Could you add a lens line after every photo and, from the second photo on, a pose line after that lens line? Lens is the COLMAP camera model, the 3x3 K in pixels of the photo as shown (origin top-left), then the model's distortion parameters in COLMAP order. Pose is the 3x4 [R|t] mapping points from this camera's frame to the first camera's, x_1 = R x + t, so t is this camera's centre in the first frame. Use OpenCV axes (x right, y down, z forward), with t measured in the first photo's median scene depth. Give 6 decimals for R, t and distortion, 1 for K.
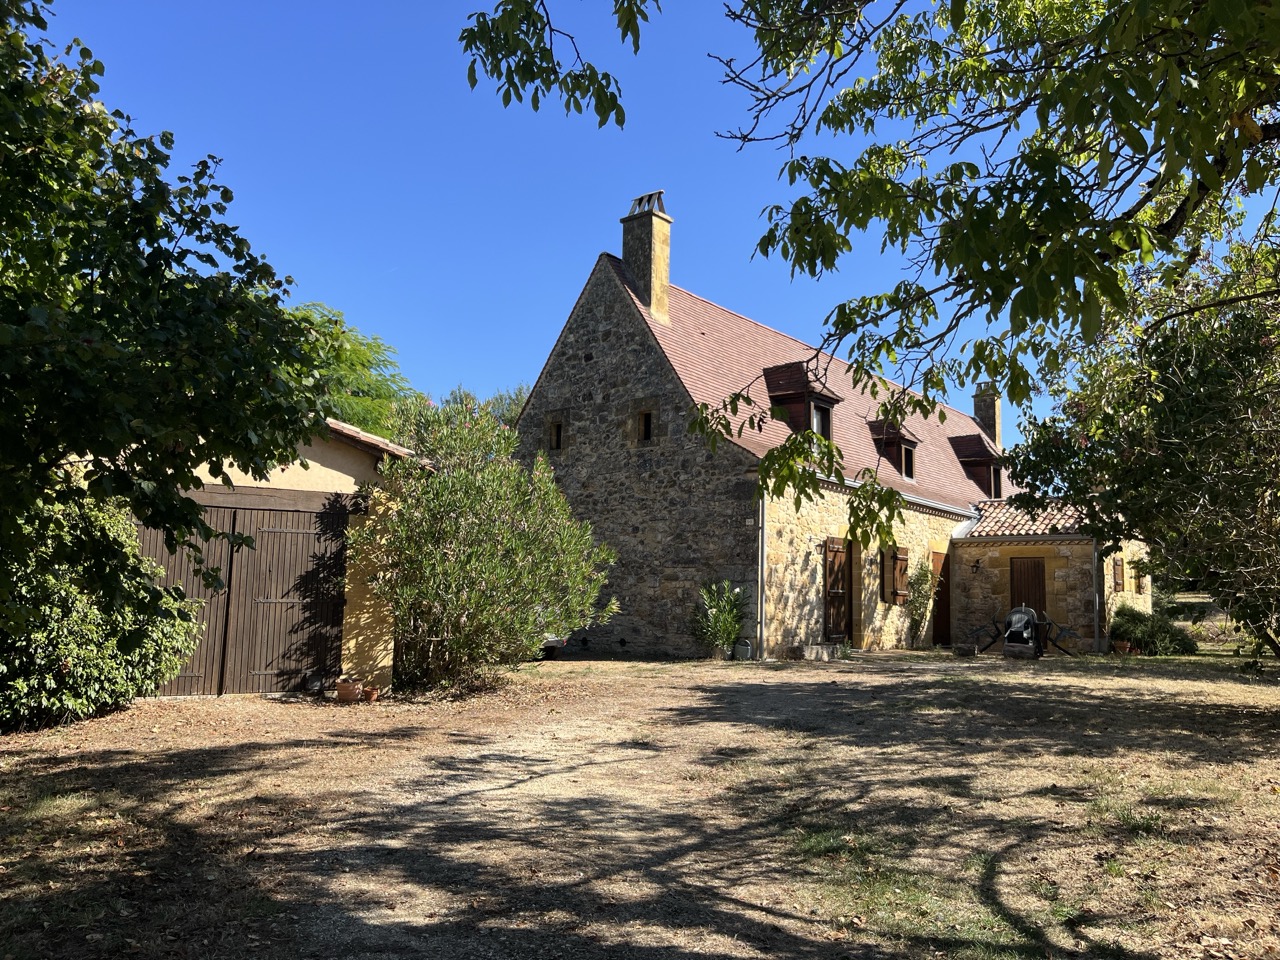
lens RADIAL K [[967.3, 0, 632.8], [0, 967.3, 471.9], [0, 0, 1]] dist [0.056741, -0.074869]
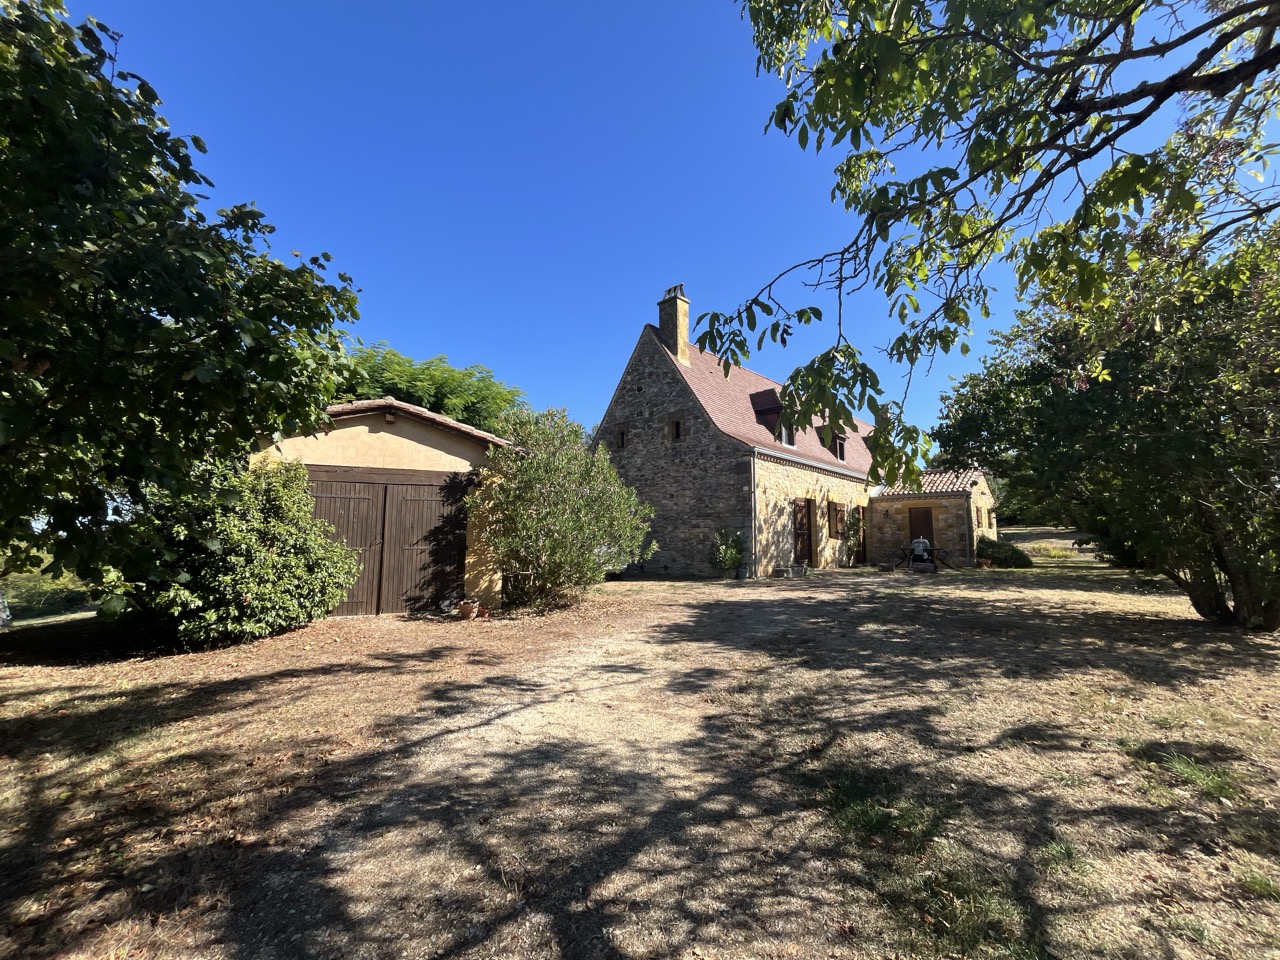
lens RADIAL K [[515.5, 0, 637.7], [0, 515.5, 480.8], [0, 0, 1]] dist [-0.003365, 0.000271]
pose [[0.996773, -0.029964, -0.074473, 0.016860], [0.031409, 0.999339, 0.018306, 0.028179], [0.073875, -0.020586, 0.997055, 0.252443]]
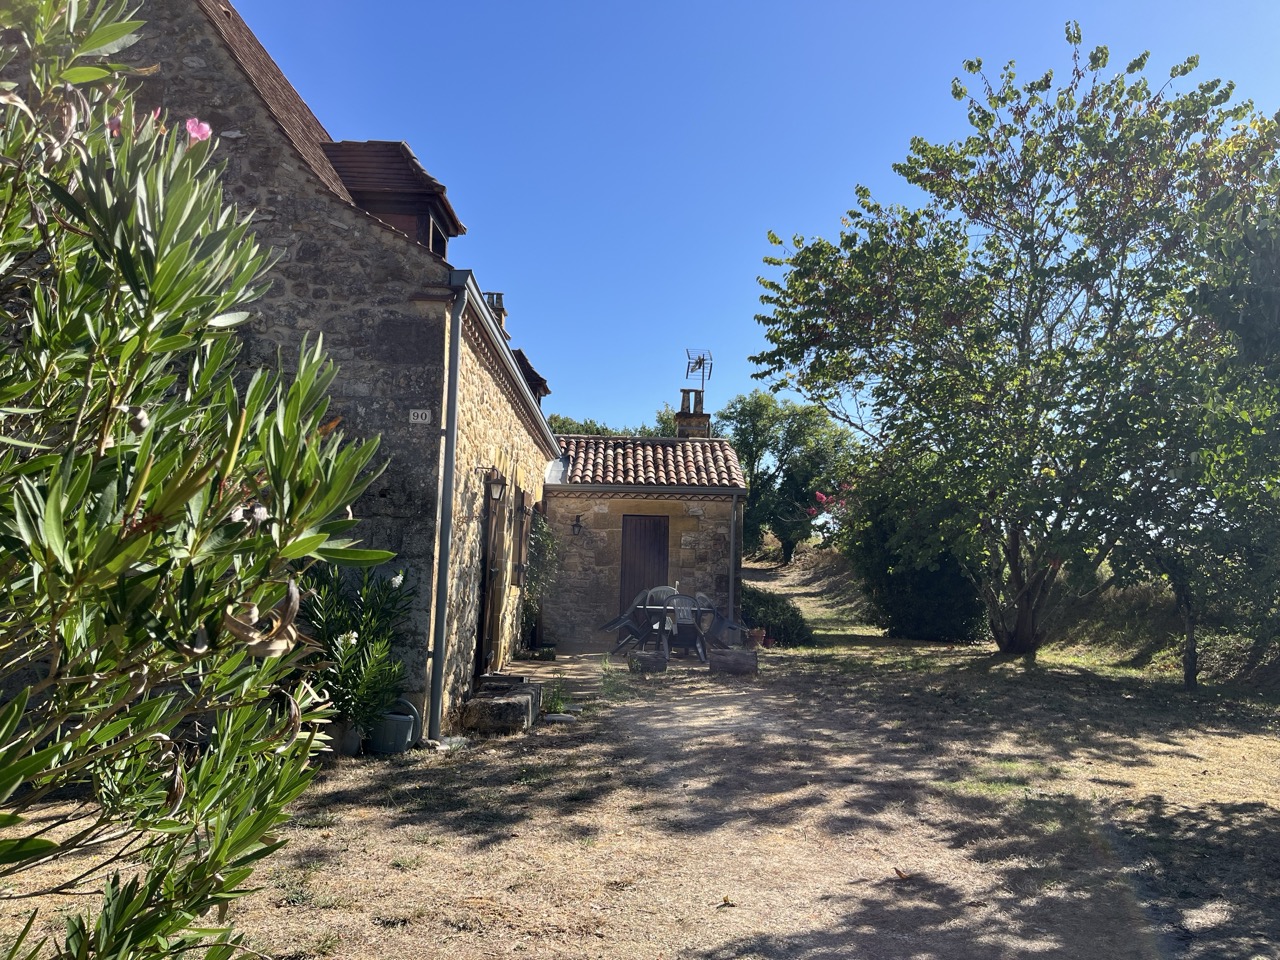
lens RADIAL K [[967.3, 0, 642.6], [0, 967.3, 485.8], [0, 0, 1]] dist [0.056741, -0.074869]
pose [[0.776938, 0.052483, 0.627386, -0.097415], [-0.092977, 0.995157, 0.031893, 0.086108], [-0.622674, -0.083111, 0.778055, 0.884829]]
